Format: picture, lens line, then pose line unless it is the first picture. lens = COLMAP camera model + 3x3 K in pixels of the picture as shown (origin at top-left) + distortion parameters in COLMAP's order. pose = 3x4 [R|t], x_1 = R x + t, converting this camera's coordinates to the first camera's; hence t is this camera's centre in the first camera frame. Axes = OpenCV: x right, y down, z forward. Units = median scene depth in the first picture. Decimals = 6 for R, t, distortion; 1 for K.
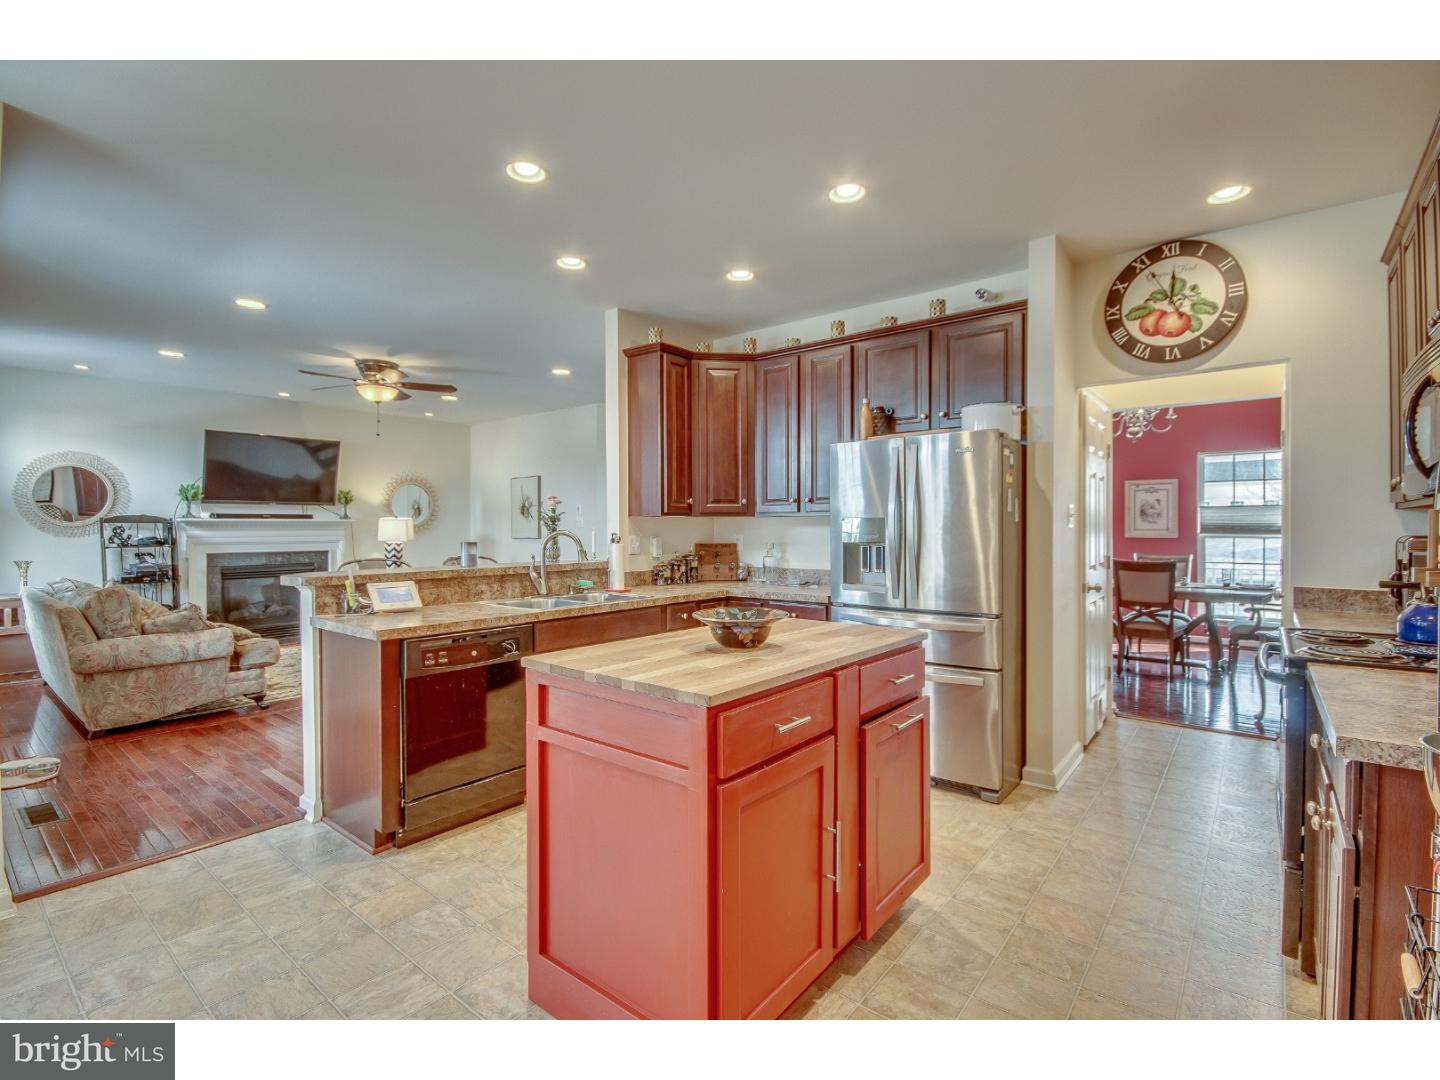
lens RADIAL K [[679.1, 0, 718.5], [0, 679.1, 541.8], [0, 0, 1]] dist [0.002623, 0.000296]
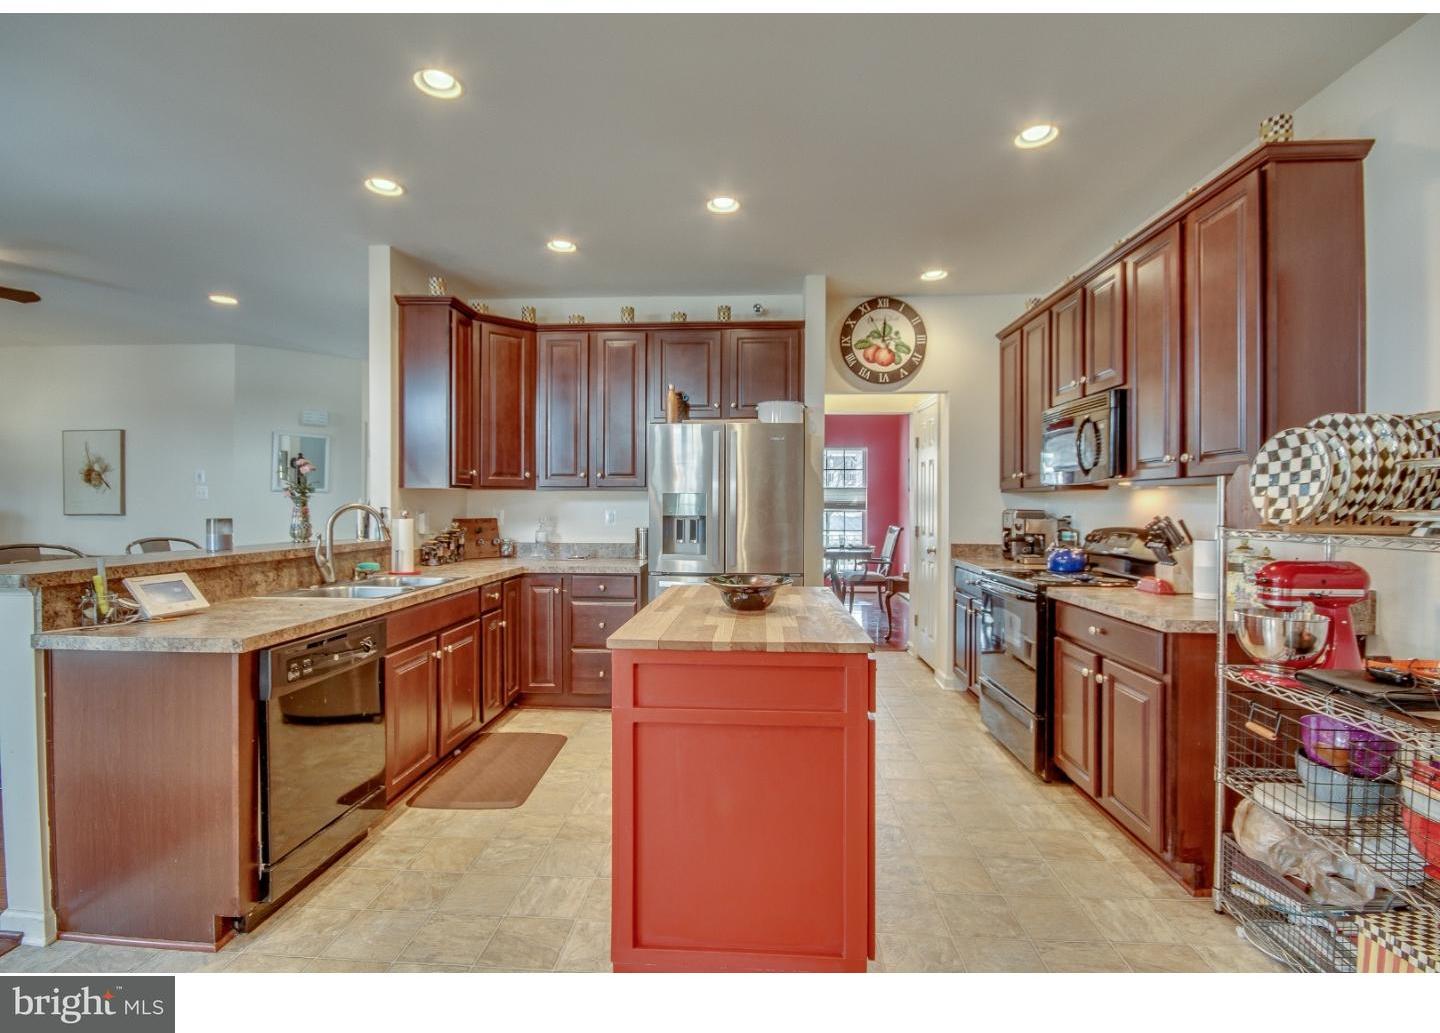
lens RADIAL K [[667.6, 0, 719.0], [0, 667.6, 509.9], [0, 0, 1]] dist [-0.002602, -0.000337]
pose [[0.814976, -0.000384, 0.579495, -0.343116], [0.006648, 0.999940, -0.008687, 0.001186], [-0.579457, 0.010932, 0.814930, 0.079891]]
